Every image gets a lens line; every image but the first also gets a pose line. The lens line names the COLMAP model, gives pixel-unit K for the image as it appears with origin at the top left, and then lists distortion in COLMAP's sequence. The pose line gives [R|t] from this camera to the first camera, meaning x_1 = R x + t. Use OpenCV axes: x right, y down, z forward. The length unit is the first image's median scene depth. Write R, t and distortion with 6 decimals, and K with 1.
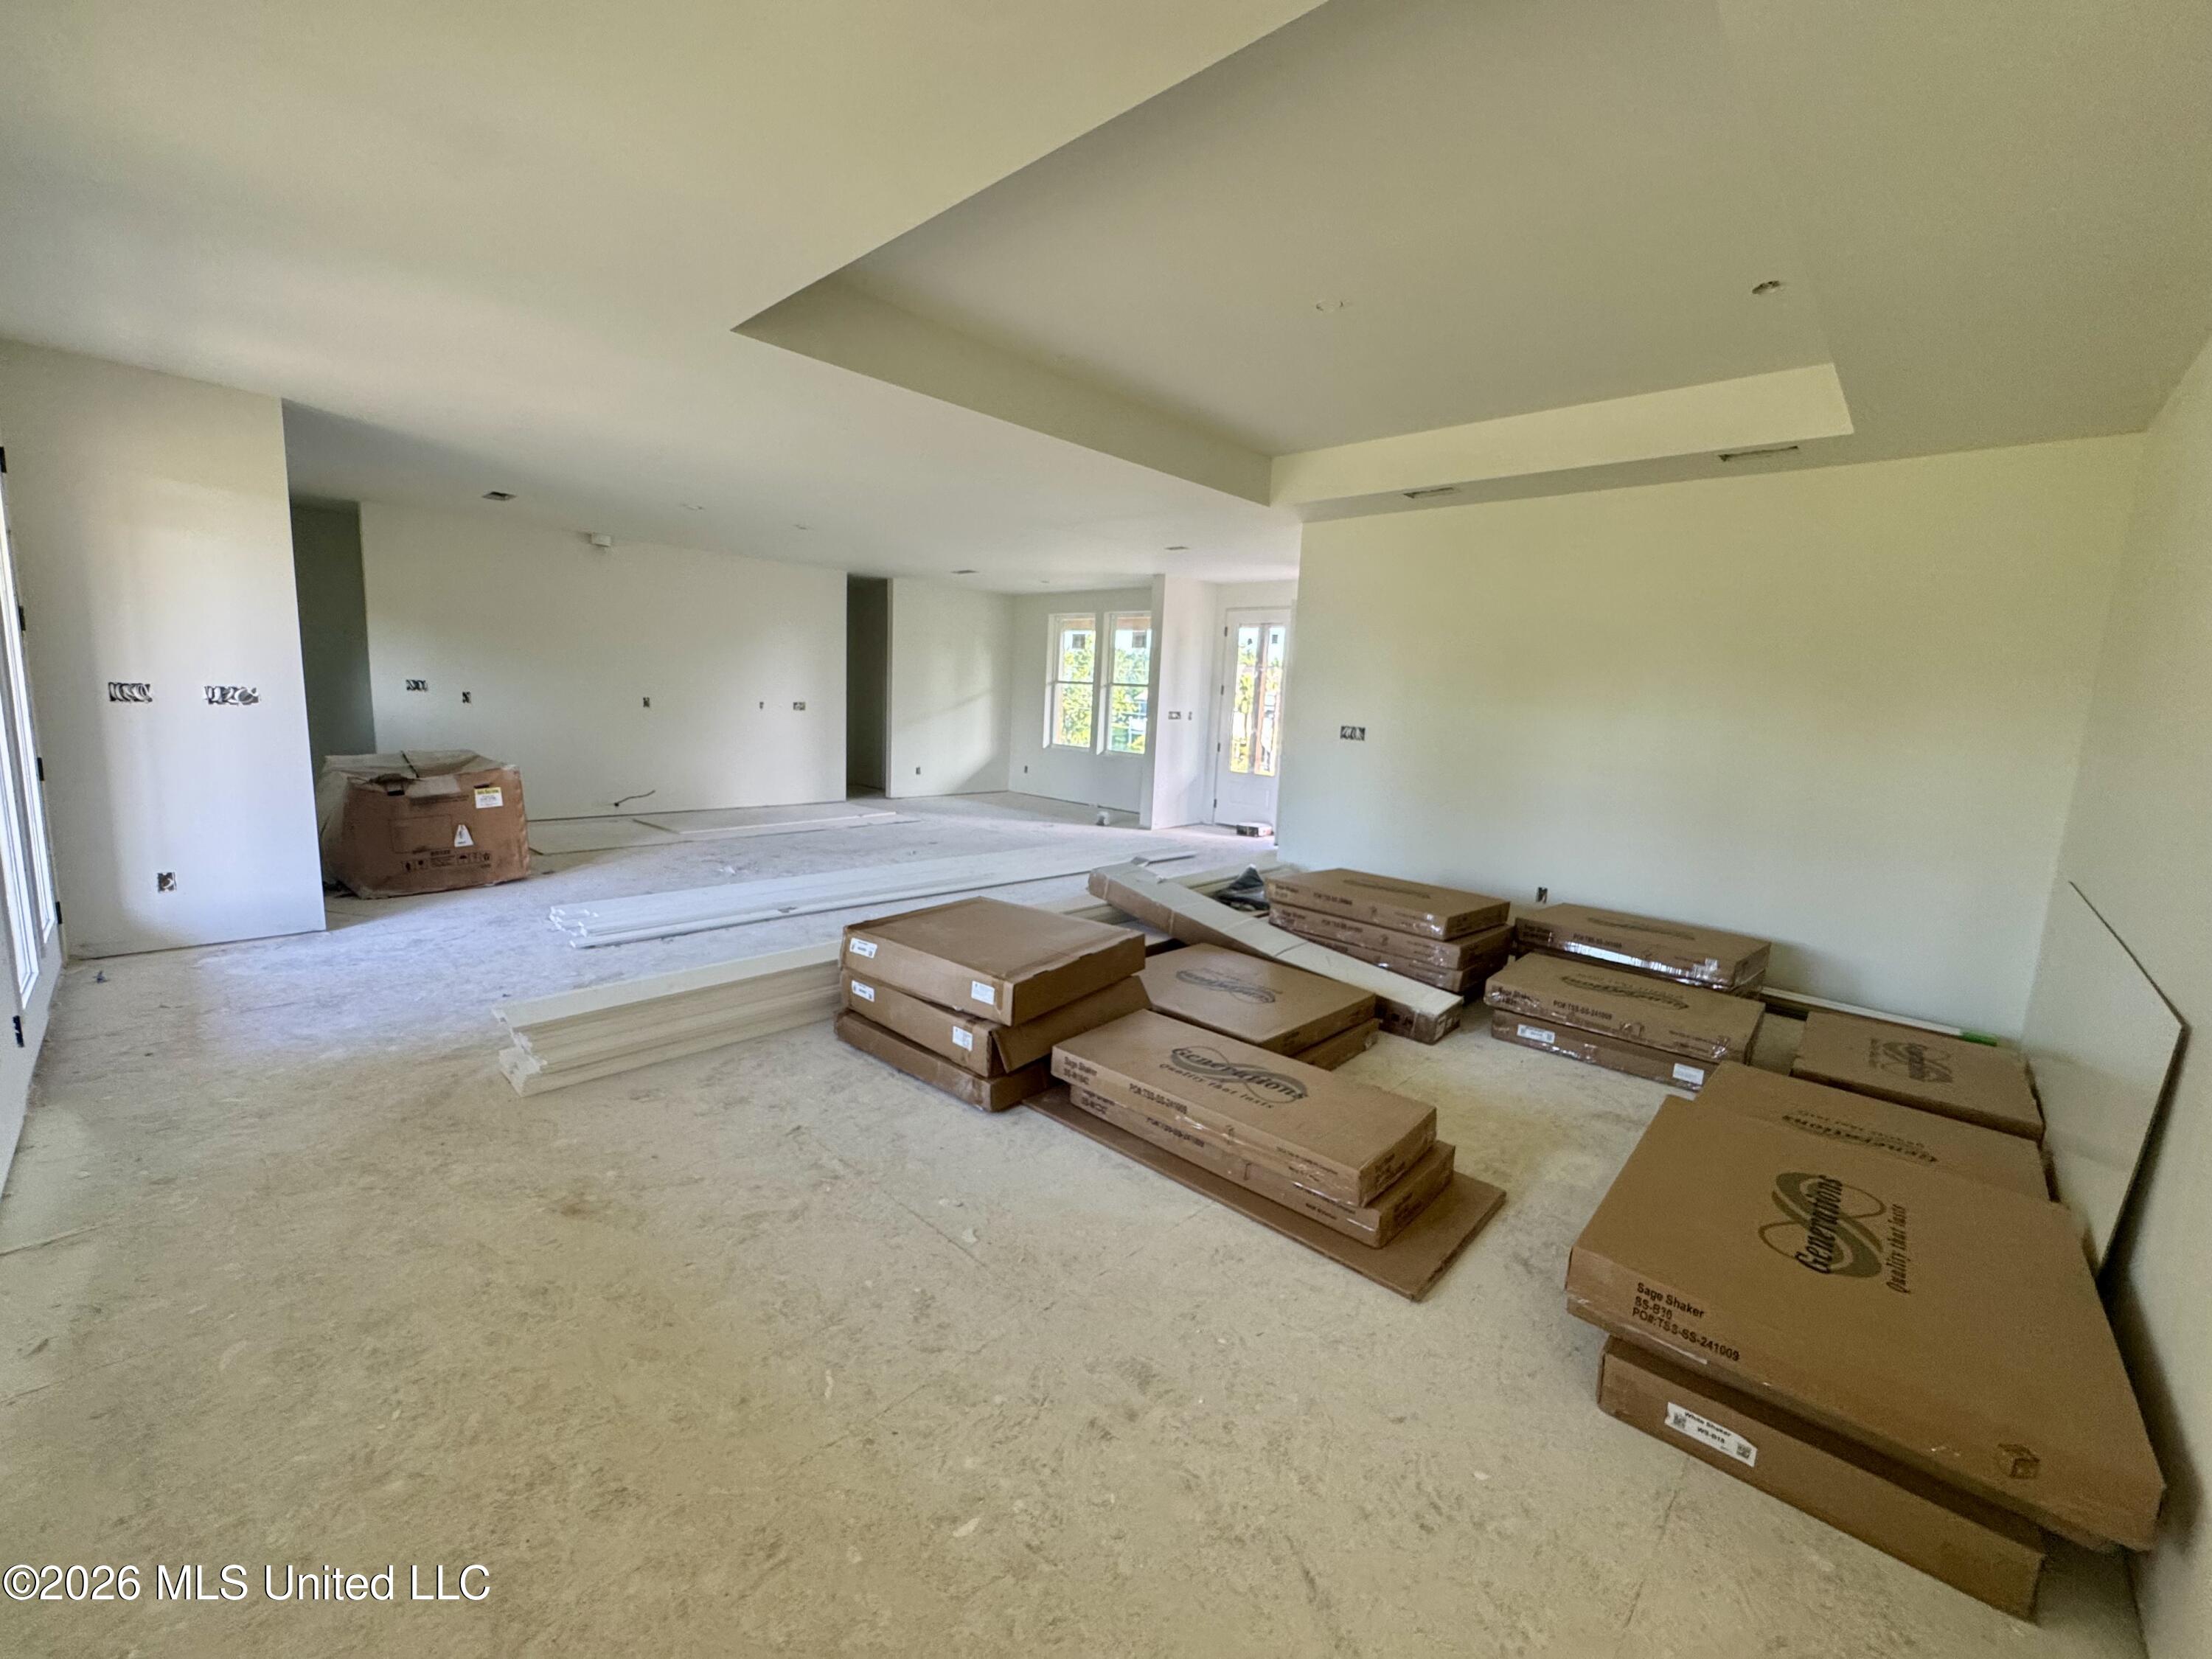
lens RADIAL K [[890.1, 0, 1102.6], [0, 890.1, 831.4], [0, 0, 1]] dist [-0.001282, -0.000081]
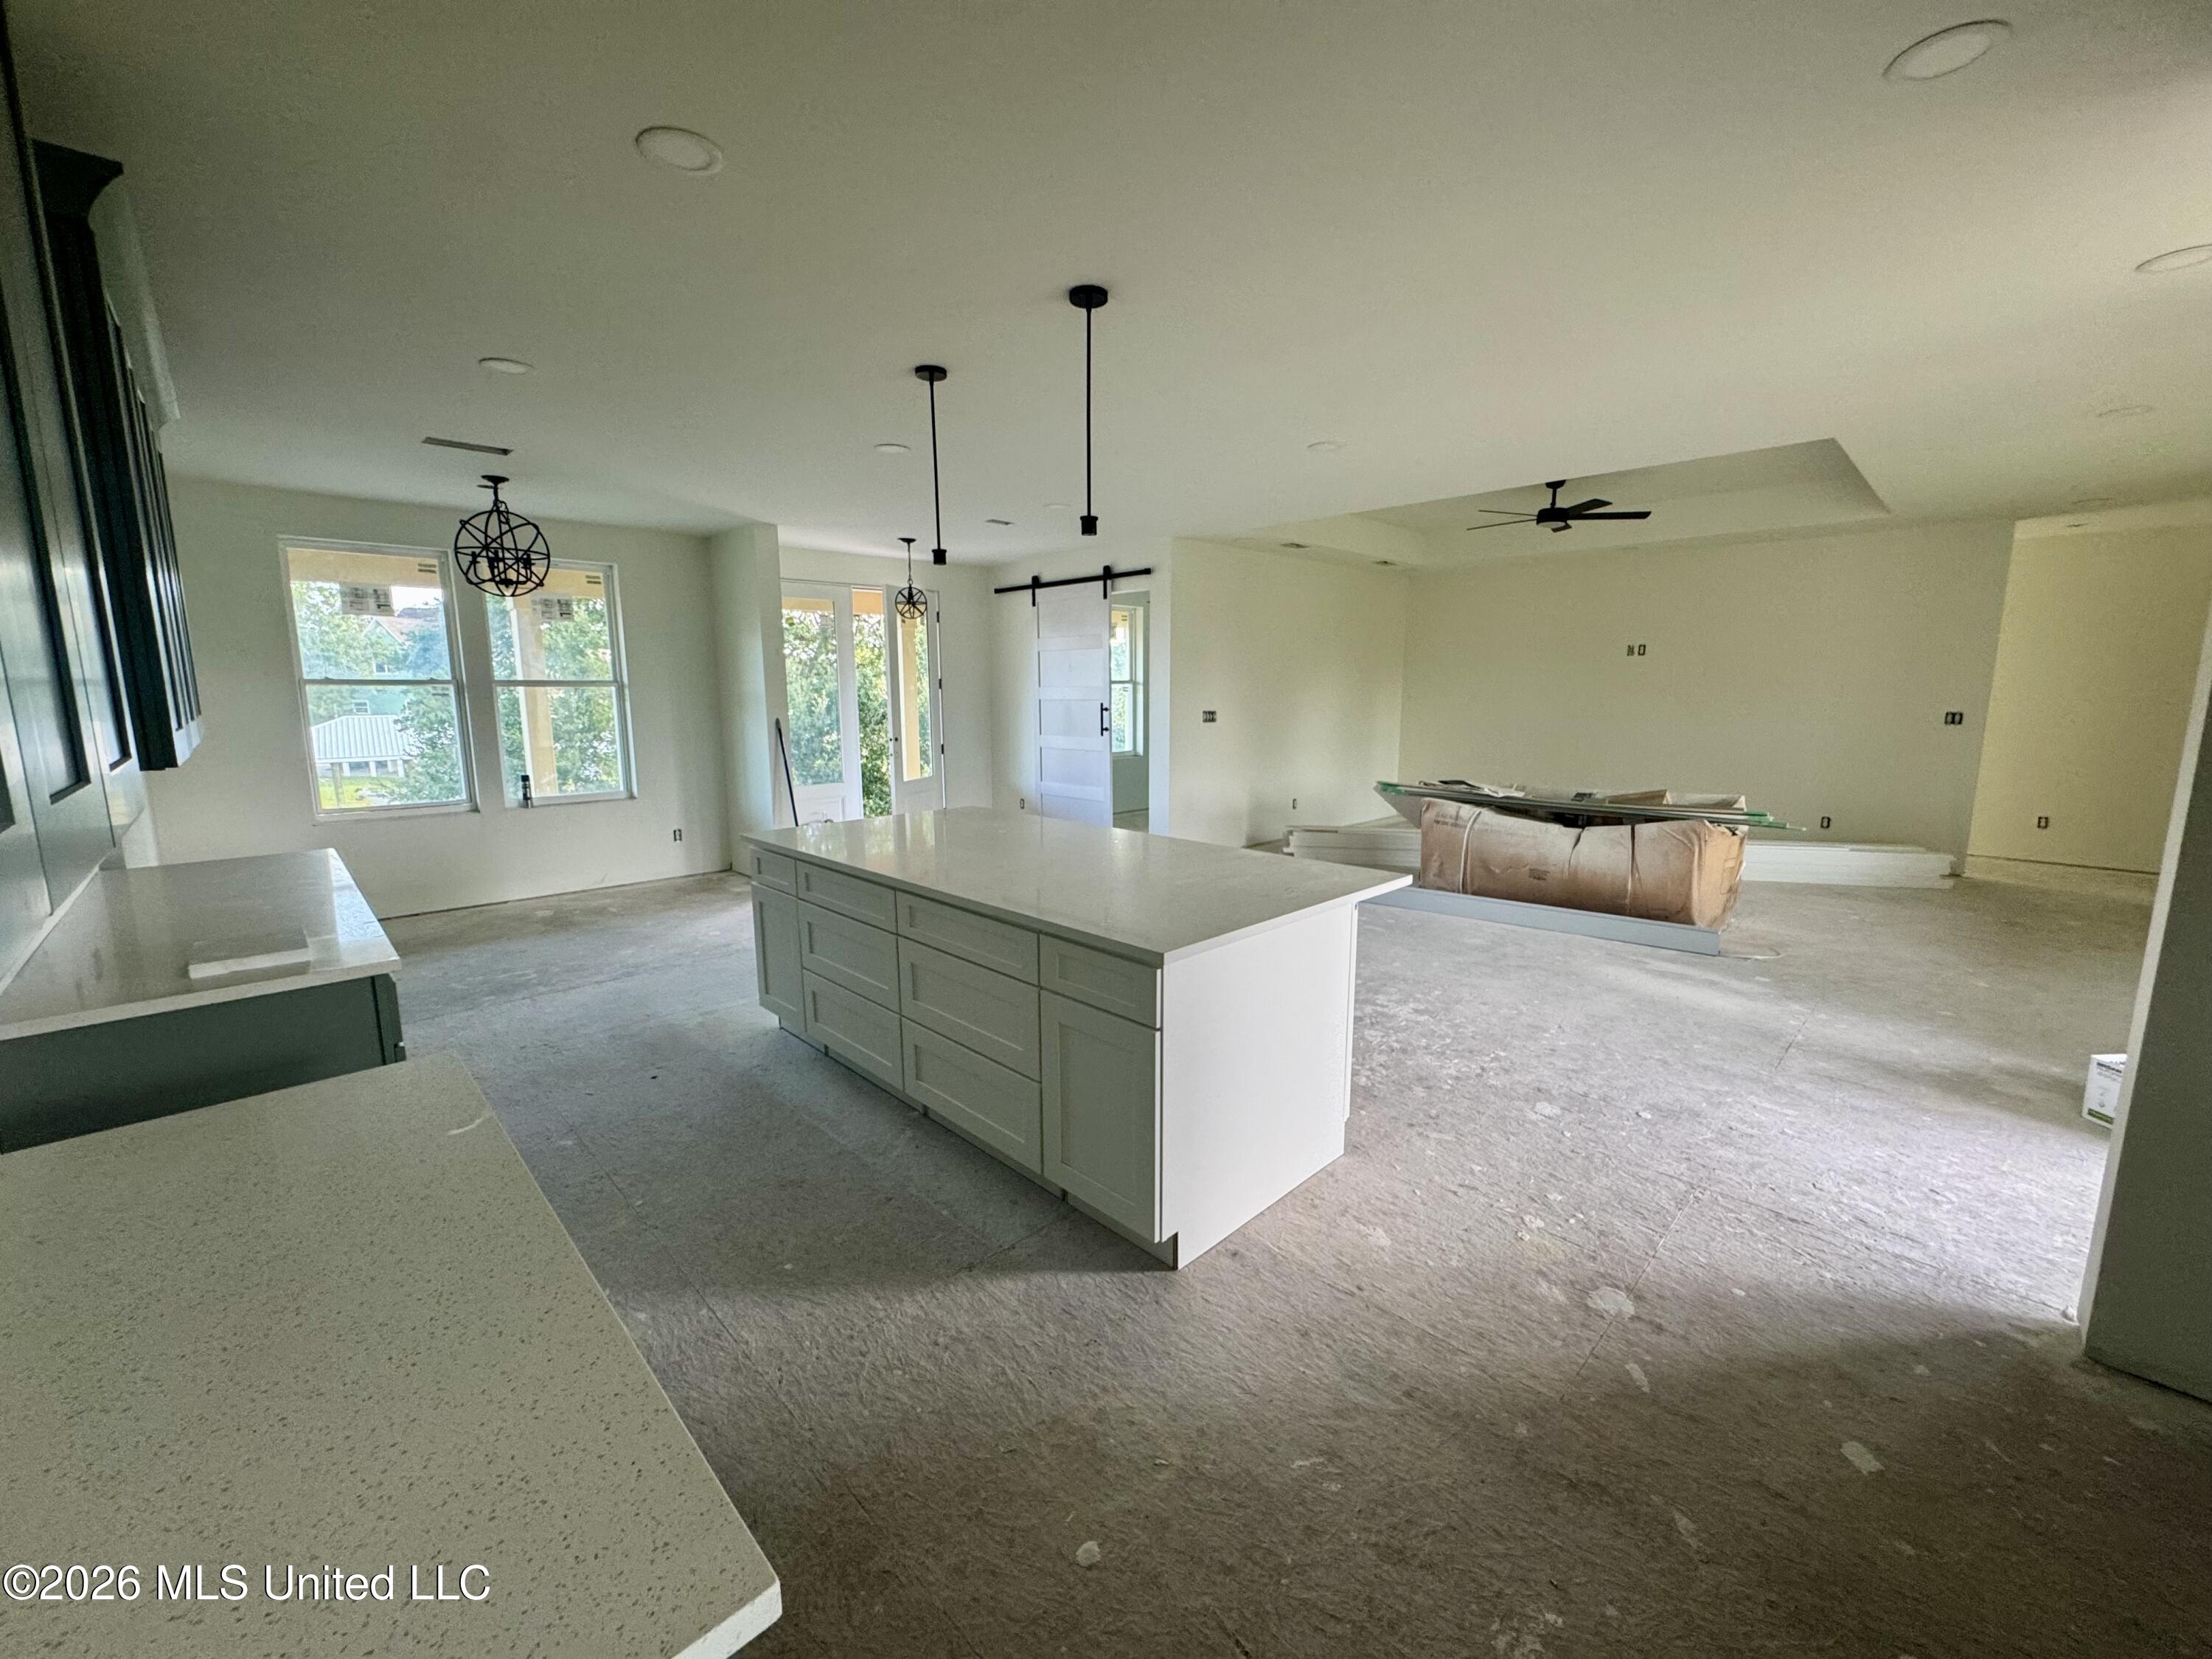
lens RADIAL K [[879.6, 0, 1106.0], [0, 879.6, 829.5], [0, 0, 1]] dist [-0.000565, 0.000275]
pose [[0.038468, -0.205887, 0.977819, -0.622402], [0.159903, 0.967202, 0.197361, -0.142957], [-0.986383, 0.148764, 0.070128, 0.688076]]
